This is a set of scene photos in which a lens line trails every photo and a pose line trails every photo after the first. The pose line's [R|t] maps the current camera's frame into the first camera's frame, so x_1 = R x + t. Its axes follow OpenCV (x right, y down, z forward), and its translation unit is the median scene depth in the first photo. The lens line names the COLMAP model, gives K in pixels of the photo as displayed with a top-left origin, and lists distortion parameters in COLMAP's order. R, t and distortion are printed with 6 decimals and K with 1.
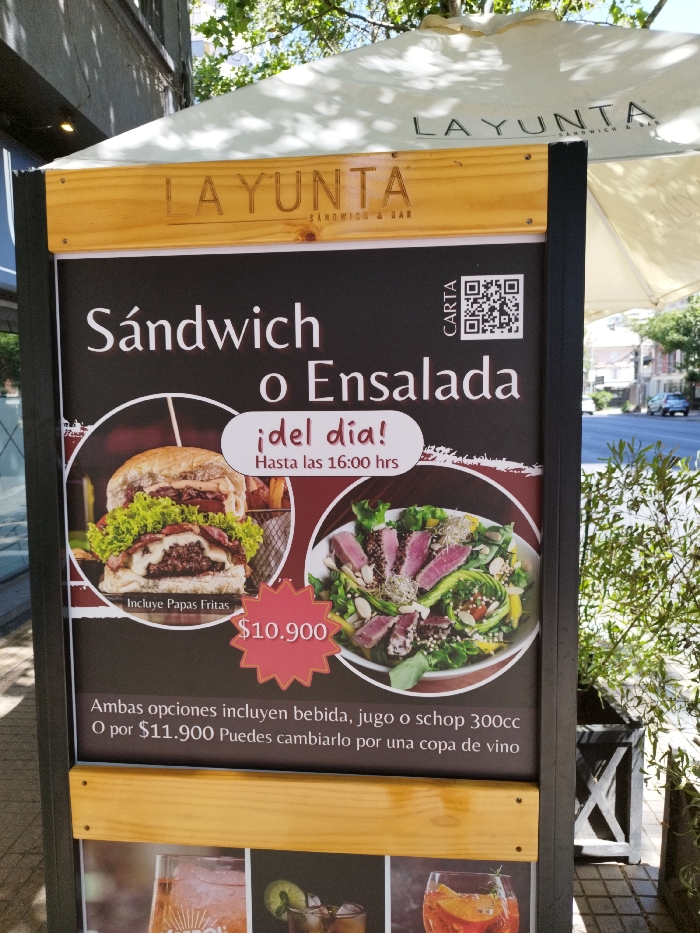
lens RADIAL K [[658.7, 0, 349.1], [0, 658.7, 466.8], [0, 0, 1]] dist [0.001236, -0.011736]
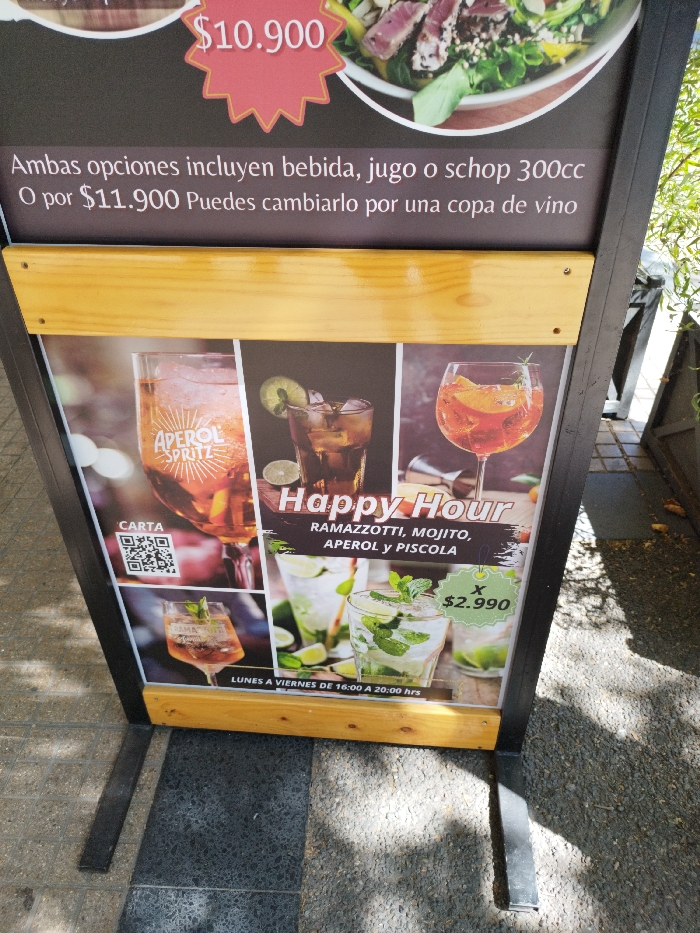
lens RADIAL K [[658.7, 0, 350.9], [0, 658.7, 465.3], [0, 0, 1]] dist [0.001236, -0.011736]
pose [[0.999733, -0.011638, 0.019954, -0.024645], [-0.000329, 0.856531, 0.516095, 0.278566], [-0.023098, -0.515964, 0.856299, 0.181614]]
